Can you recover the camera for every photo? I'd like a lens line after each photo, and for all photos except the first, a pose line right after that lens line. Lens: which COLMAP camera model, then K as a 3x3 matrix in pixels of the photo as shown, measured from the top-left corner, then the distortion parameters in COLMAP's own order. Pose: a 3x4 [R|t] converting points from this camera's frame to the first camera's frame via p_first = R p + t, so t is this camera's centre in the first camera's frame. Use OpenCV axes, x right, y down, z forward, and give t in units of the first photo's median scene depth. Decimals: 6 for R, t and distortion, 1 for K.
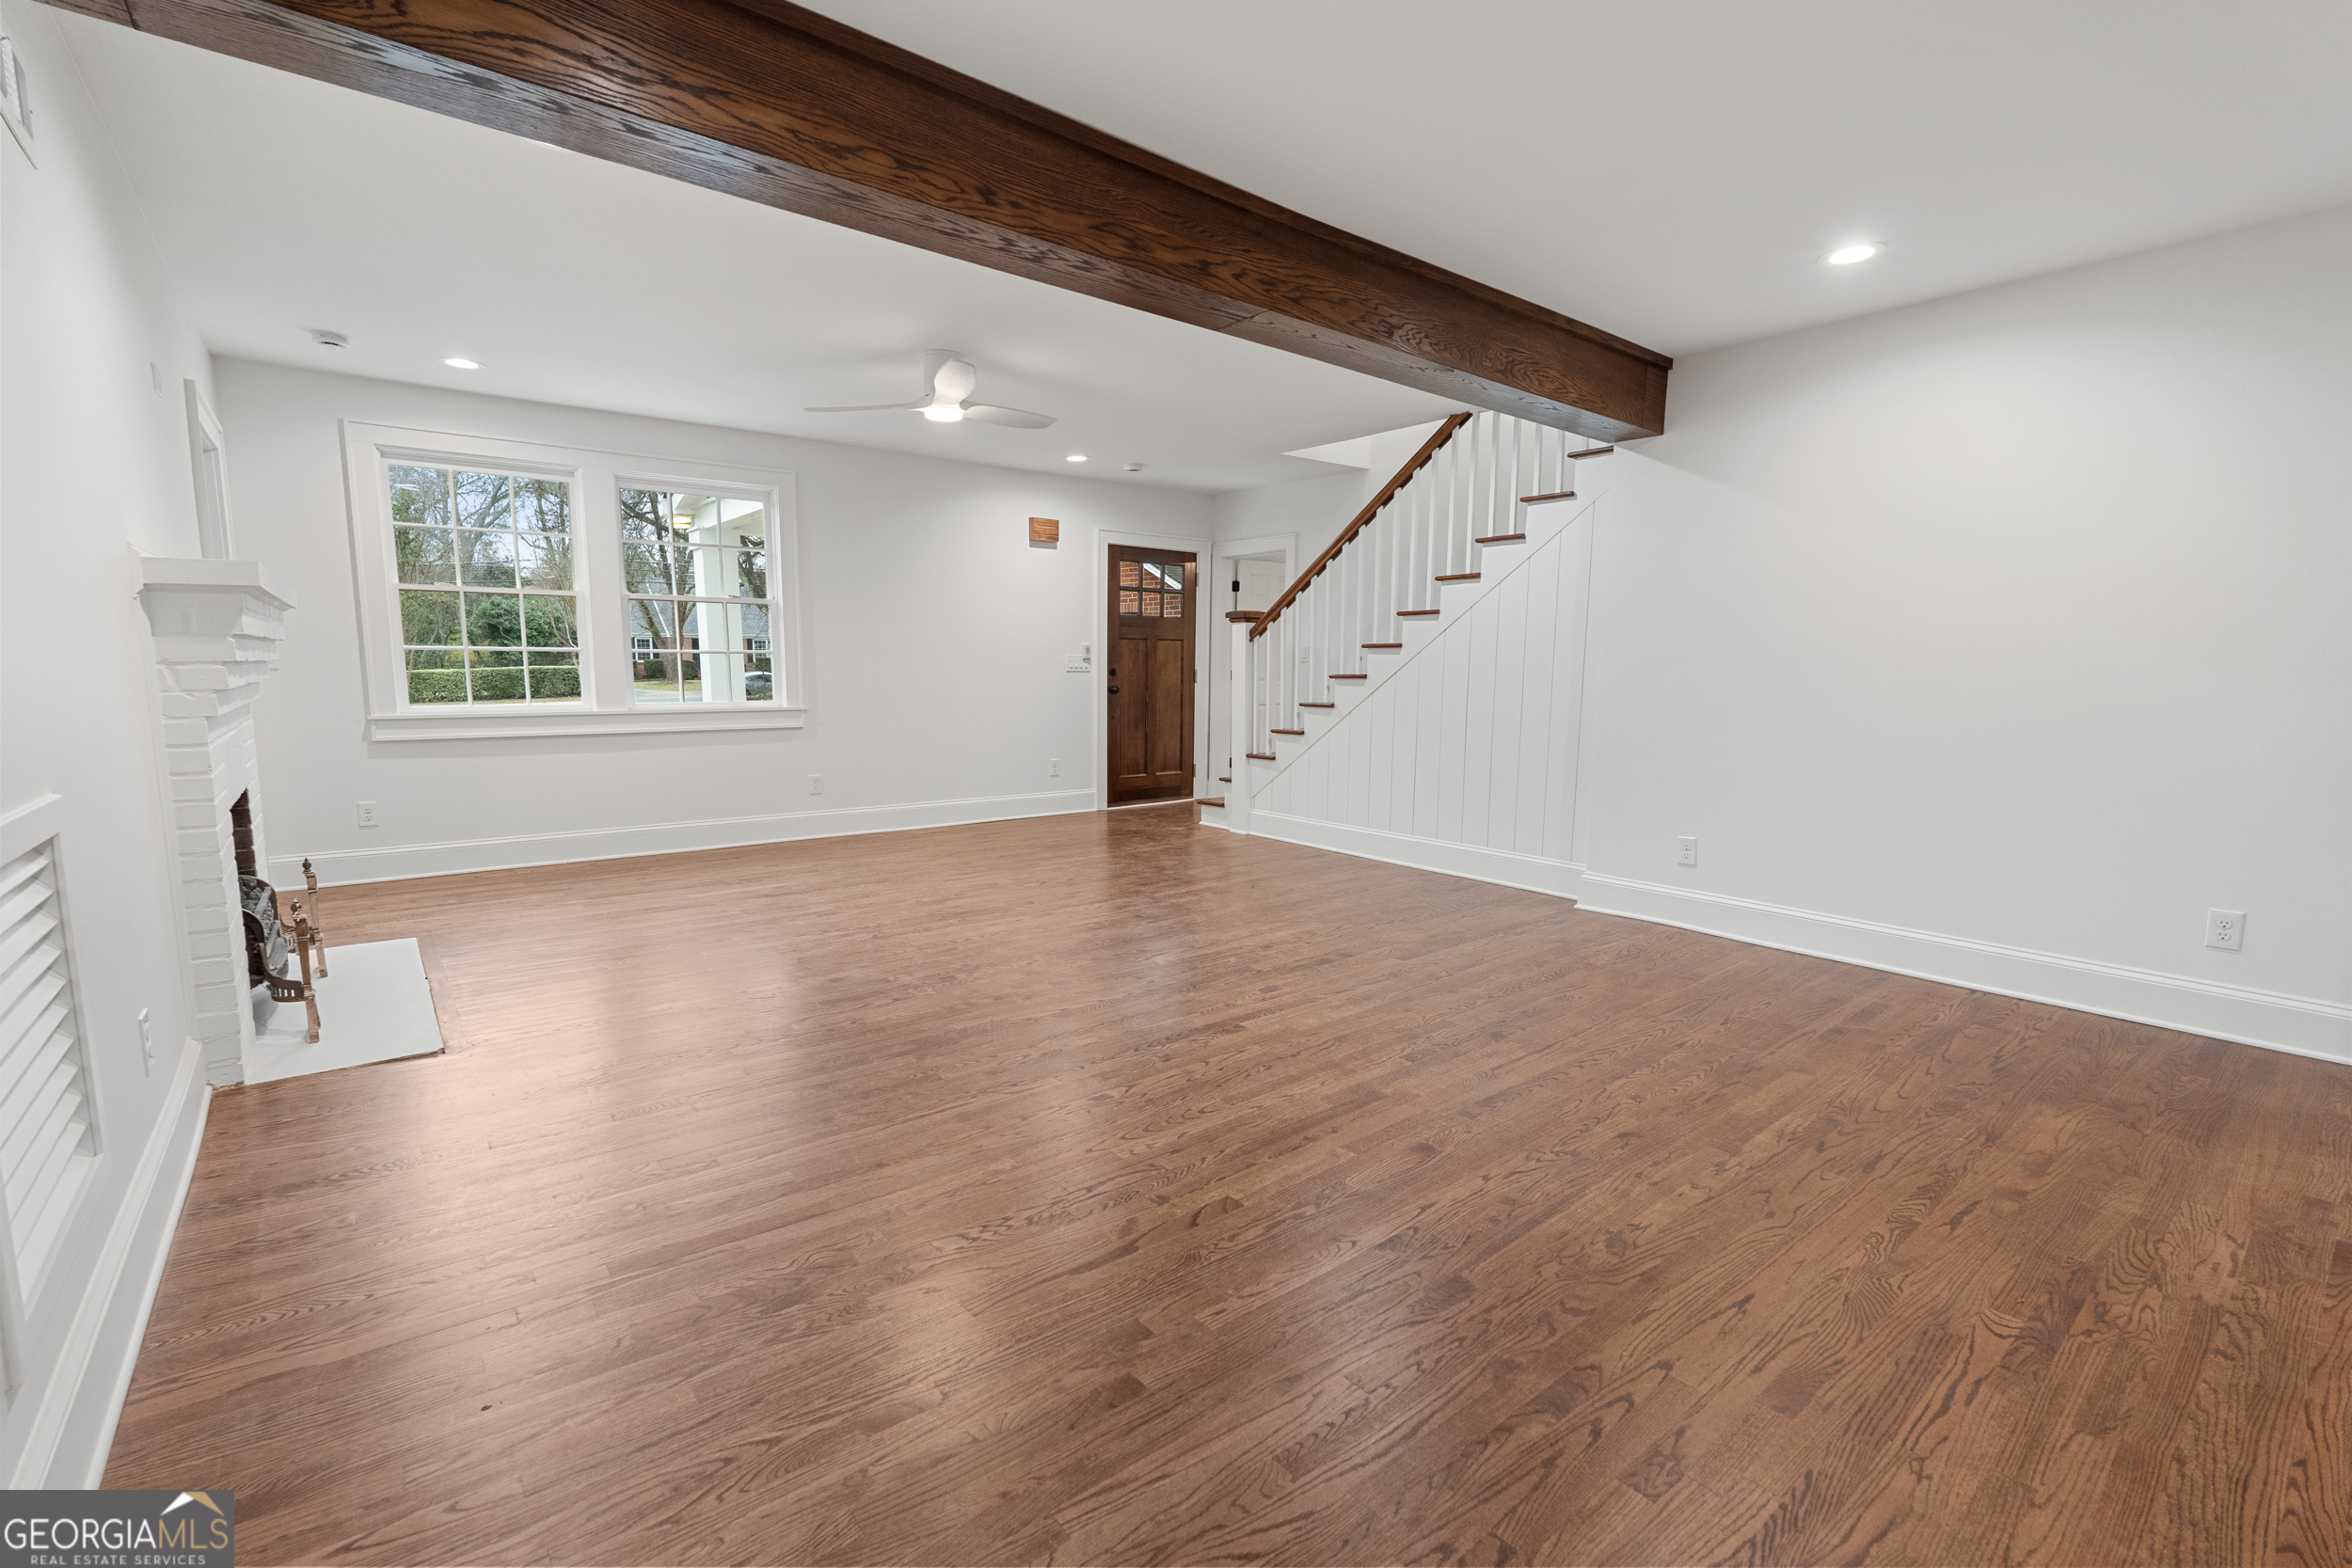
lens RADIAL K [[1029.0, 0, 1178.7], [0, 1029.0, 785.5], [0, 0, 1]] dist [0.003886, 0.000513]
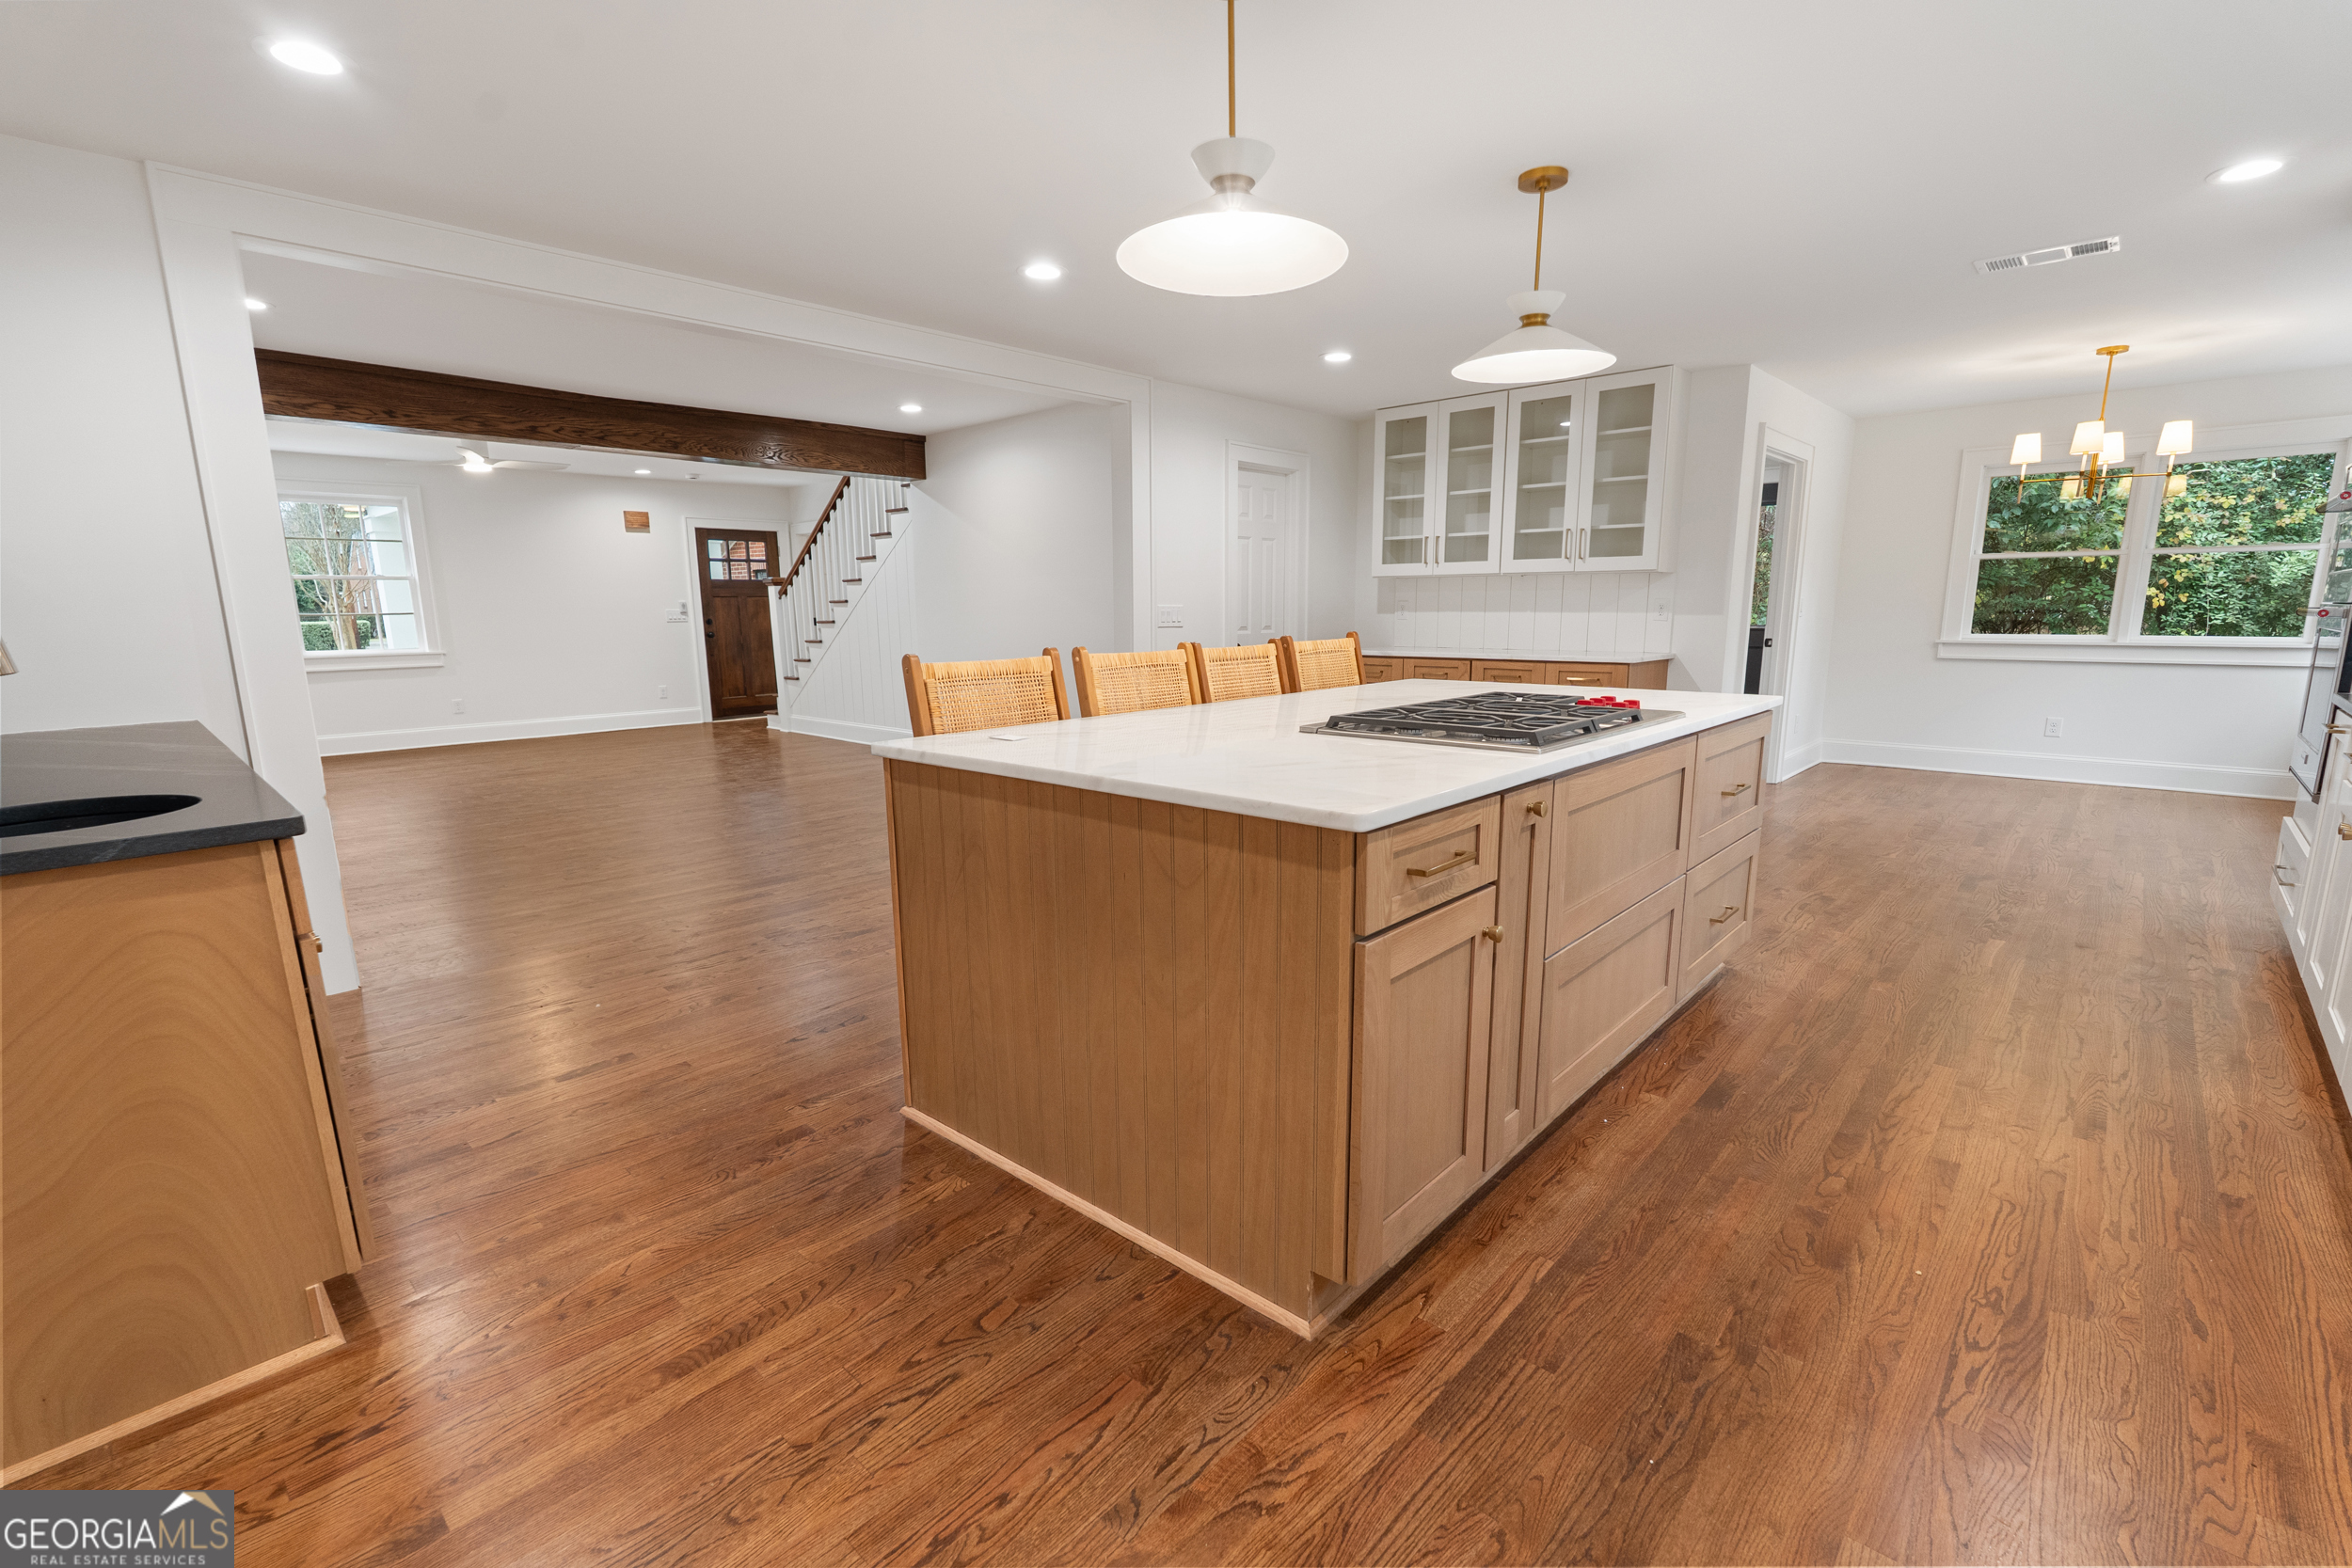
lens RADIAL K [[1029.0, 0, 1177.4], [0, 1029.0, 805.2], [0, 0, 1]] dist [0.003886, 0.000513]
pose [[0.989488, -0.048400, 0.136275, 0.363660], [0.038109, 0.996292, 0.077137, 0.052947], [-0.139503, -0.071132, 0.987663, -0.475404]]
